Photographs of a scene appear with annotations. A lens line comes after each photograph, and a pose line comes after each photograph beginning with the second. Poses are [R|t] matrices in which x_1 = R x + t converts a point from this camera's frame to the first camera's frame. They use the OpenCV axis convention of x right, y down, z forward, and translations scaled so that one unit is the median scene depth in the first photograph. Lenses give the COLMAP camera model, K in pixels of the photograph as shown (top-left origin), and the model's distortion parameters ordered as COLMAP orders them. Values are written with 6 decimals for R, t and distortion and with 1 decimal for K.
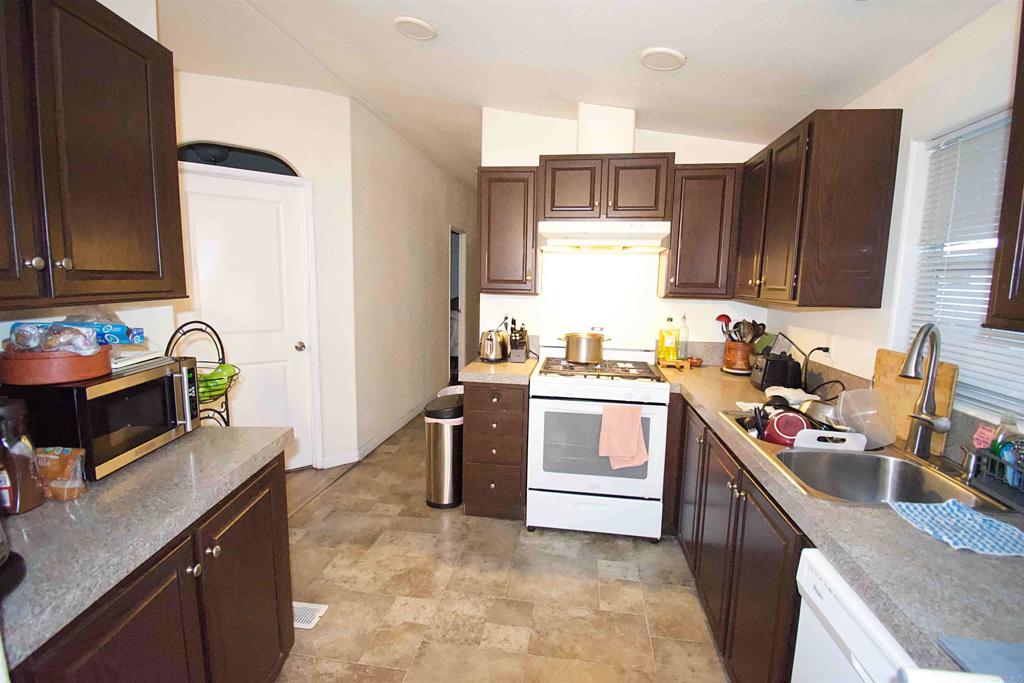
lens RADIAL K [[455.2, 0, 517.6], [0, 455.2, 339.4], [0, 0, 1]] dist [0.000124, 0.000006]
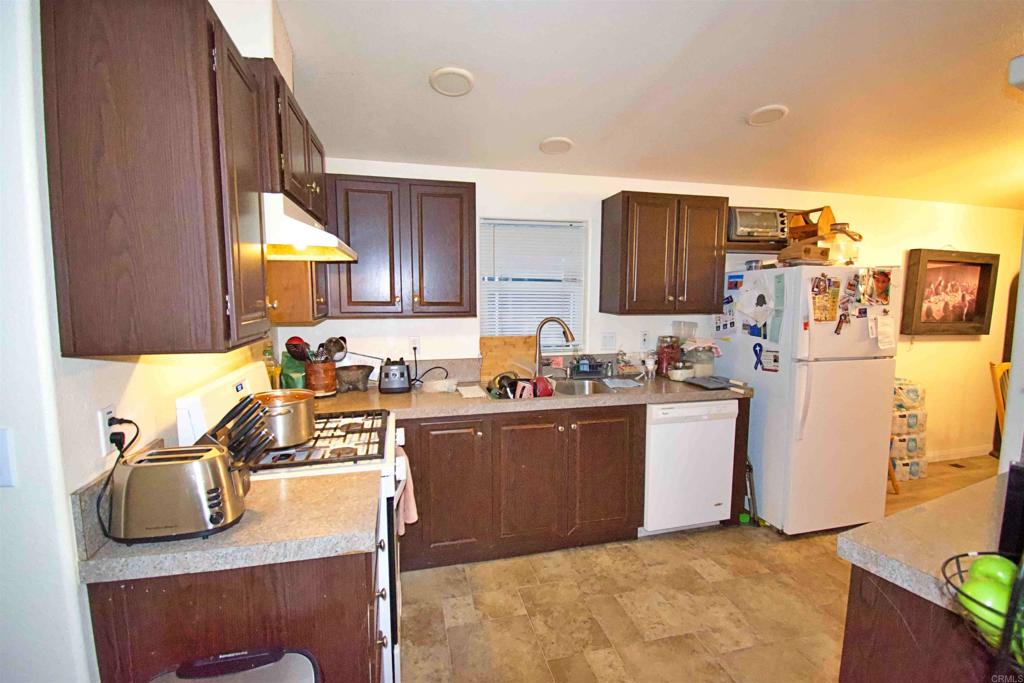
lens RADIAL K [[455.2, 0, 517.6], [0, 455.2, 339.4], [0, 0, 1]] dist [0.000124, 0.000006]
pose [[-0.384437, -0.097135, 0.918027, -0.719203], [0.113975, 0.981846, 0.151616, -0.188028], [-0.916088, 0.162919, -0.366388, 1.312830]]
